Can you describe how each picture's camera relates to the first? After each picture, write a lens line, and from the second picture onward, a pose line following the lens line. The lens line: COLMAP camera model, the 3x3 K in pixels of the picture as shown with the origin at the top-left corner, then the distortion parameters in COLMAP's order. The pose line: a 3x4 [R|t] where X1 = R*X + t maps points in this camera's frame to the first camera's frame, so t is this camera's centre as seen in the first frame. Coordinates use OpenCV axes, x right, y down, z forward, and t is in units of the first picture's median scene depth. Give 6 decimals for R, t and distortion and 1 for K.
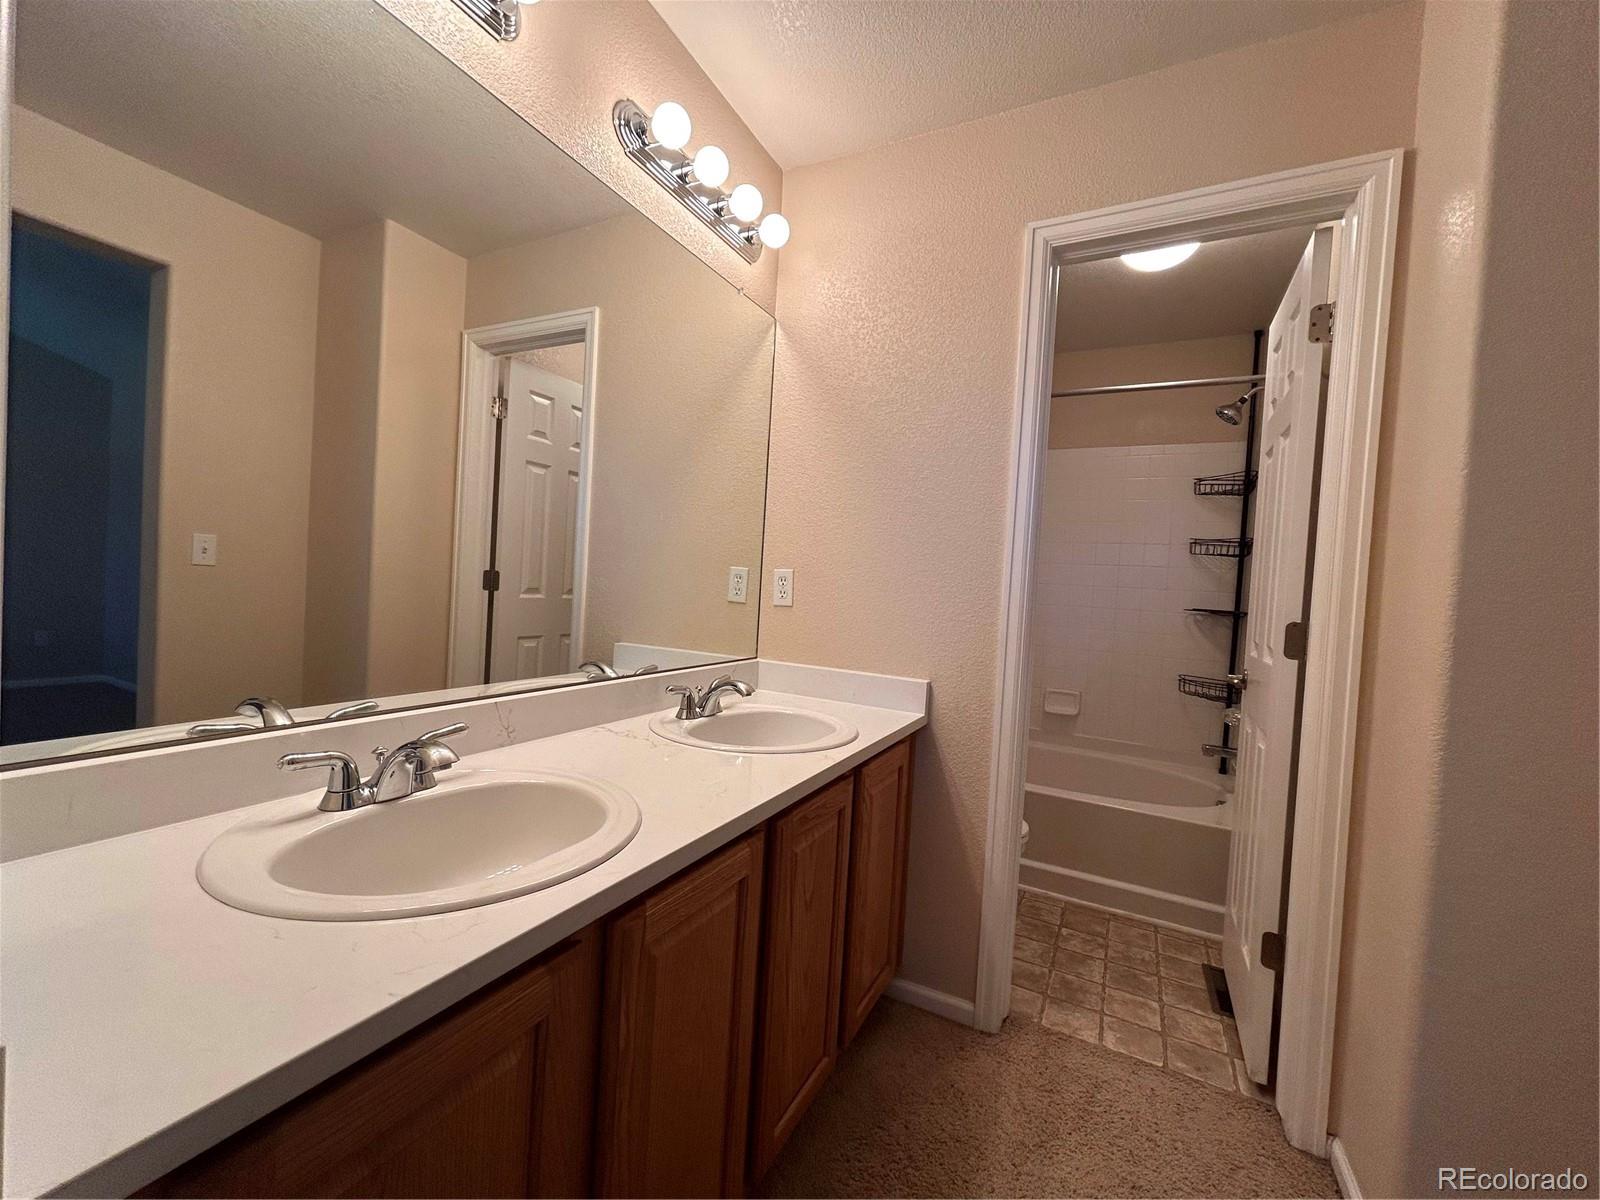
lens RADIAL K [[643.4, 0, 800.0], [0, 643.4, 600.0], [0, 0, 1]] dist [-0.001501, -0.000010]
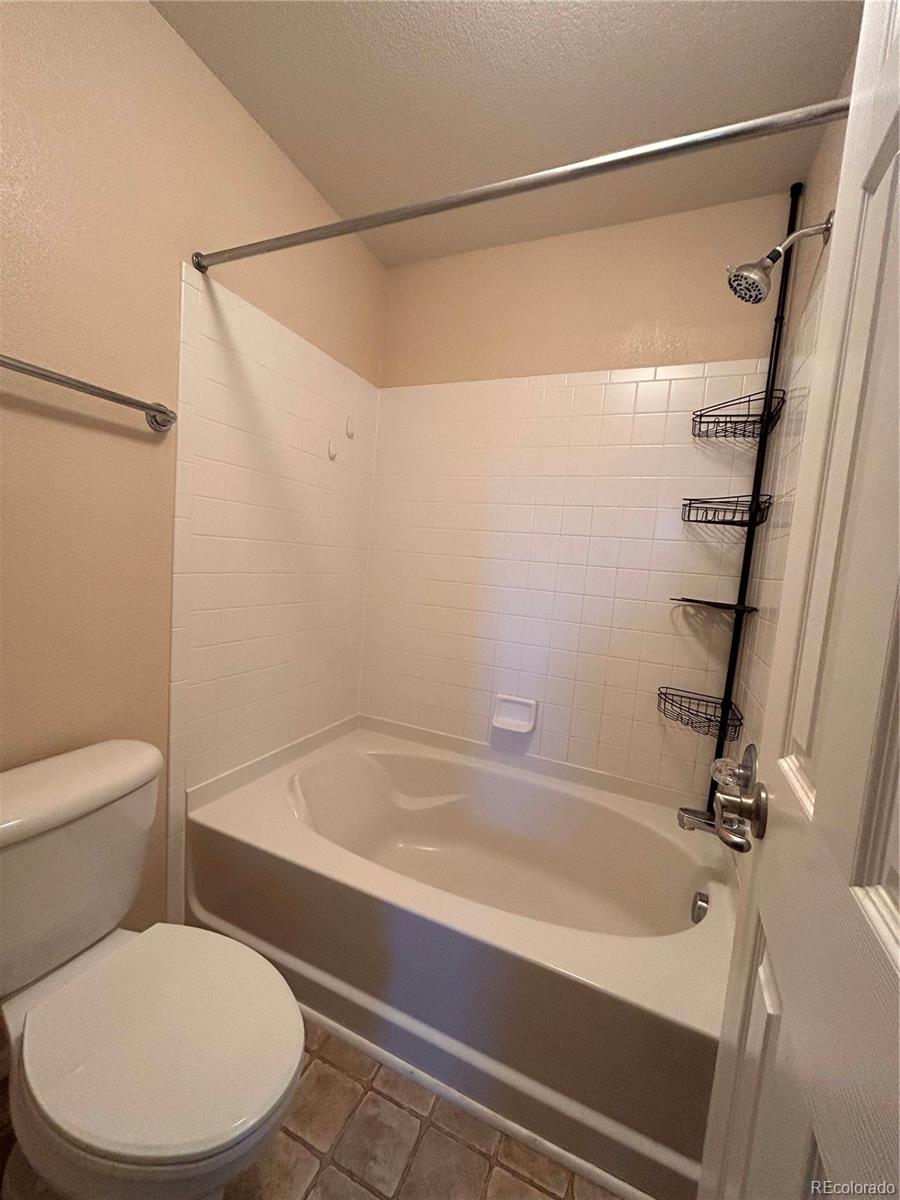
lens RADIAL K [[482.5, 0, 450.0], [0, 482.5, 600.0], [0, 0, 1]] dist [-0.001501, -0.000010]
pose [[0.997289, 0.016170, 0.071787, 0.320419], [-0.020684, 0.997825, 0.062594, -0.012374], [-0.070619, -0.063909, 0.995454, 0.491921]]
